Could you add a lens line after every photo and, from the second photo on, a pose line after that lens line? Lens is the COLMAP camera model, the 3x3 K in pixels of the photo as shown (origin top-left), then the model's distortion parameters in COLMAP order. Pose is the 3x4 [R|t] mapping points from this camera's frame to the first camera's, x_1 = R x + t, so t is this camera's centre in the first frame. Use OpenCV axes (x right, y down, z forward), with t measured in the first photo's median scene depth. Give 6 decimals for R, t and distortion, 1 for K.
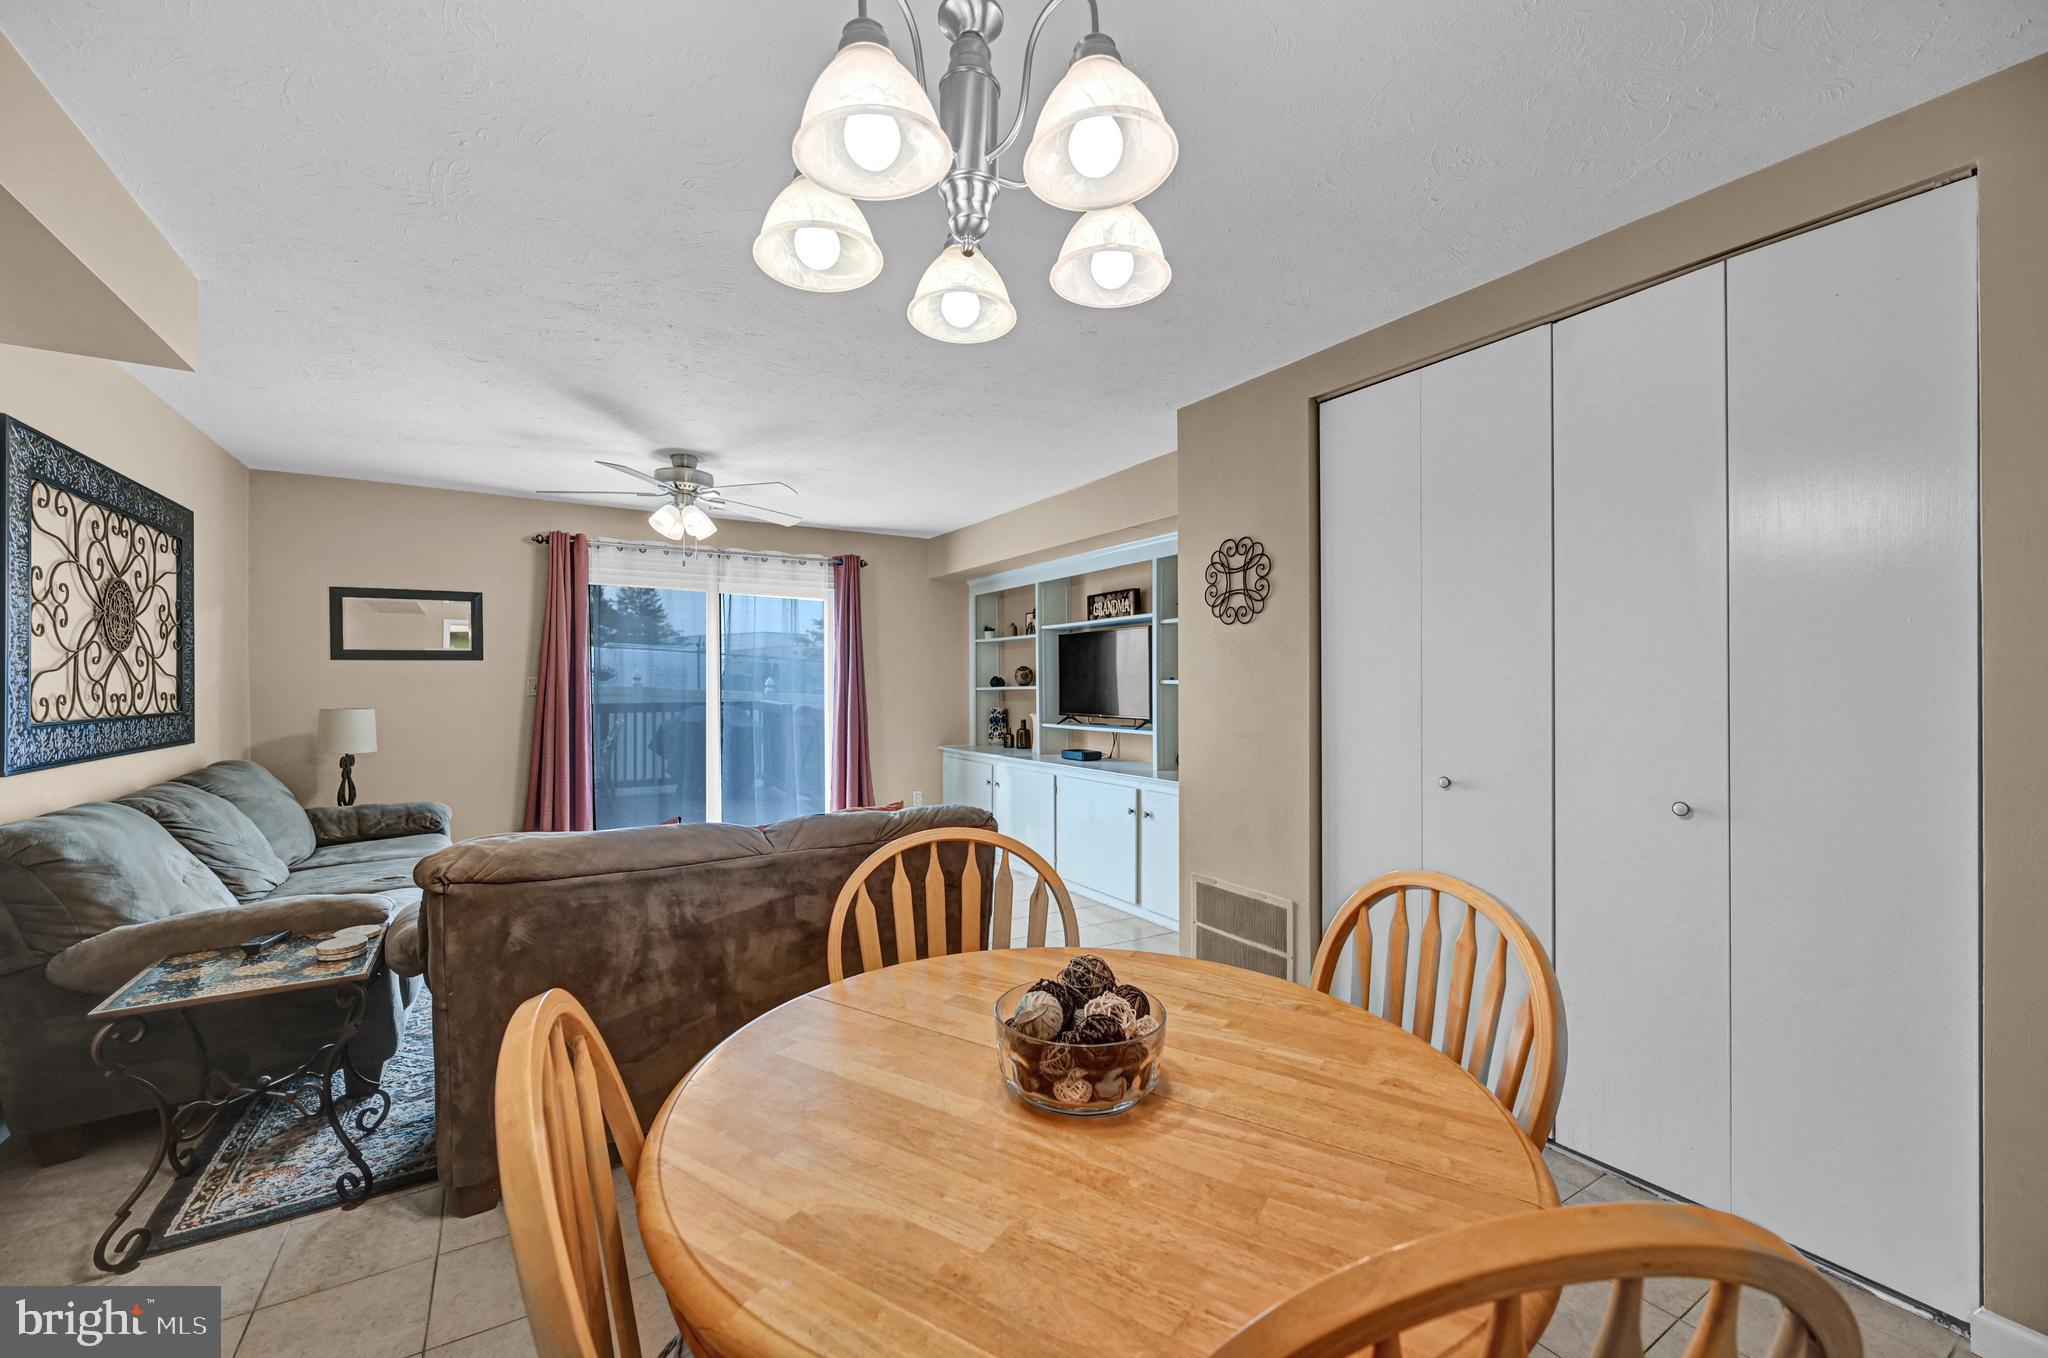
lens RADIAL K [[813.4, 0, 1021.3], [0, 813.4, 685.1], [0, 0, 1]] dist [0.000238, -0.000102]
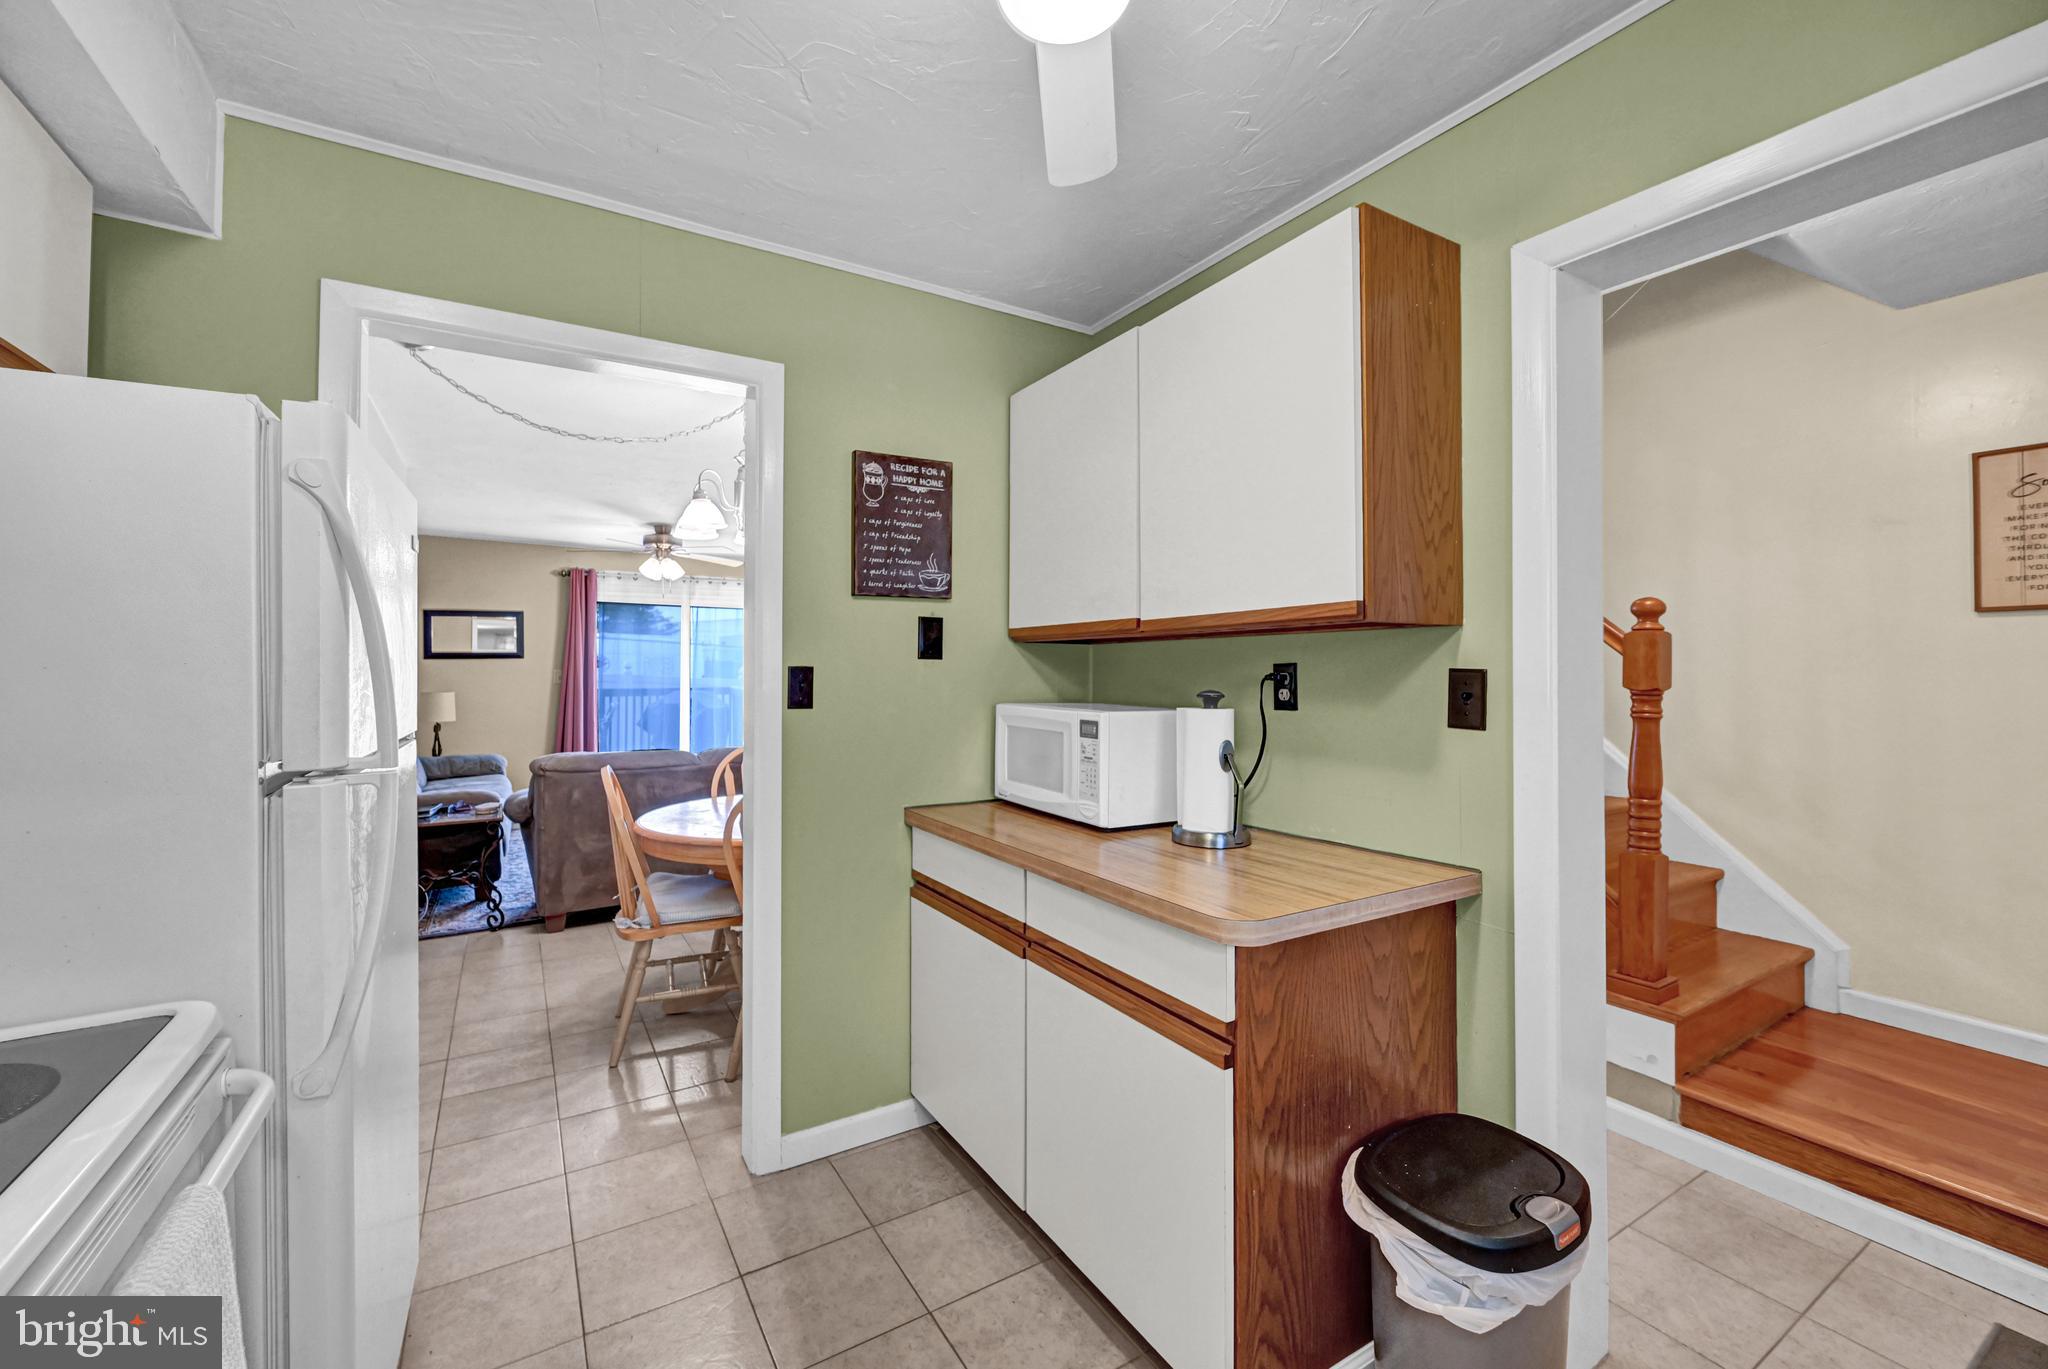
lens RADIAL K [[814.8, 0, 992.8], [0, 814.8, 654.7], [0, 0, 1]] dist [-0.004418, 0.001229]
pose [[0.999832, -0.001331, -0.018283, 0.201586], [0.000963, 0.999797, -0.020117, -0.008353], [0.018307, 0.020096, 0.999630, -0.442038]]
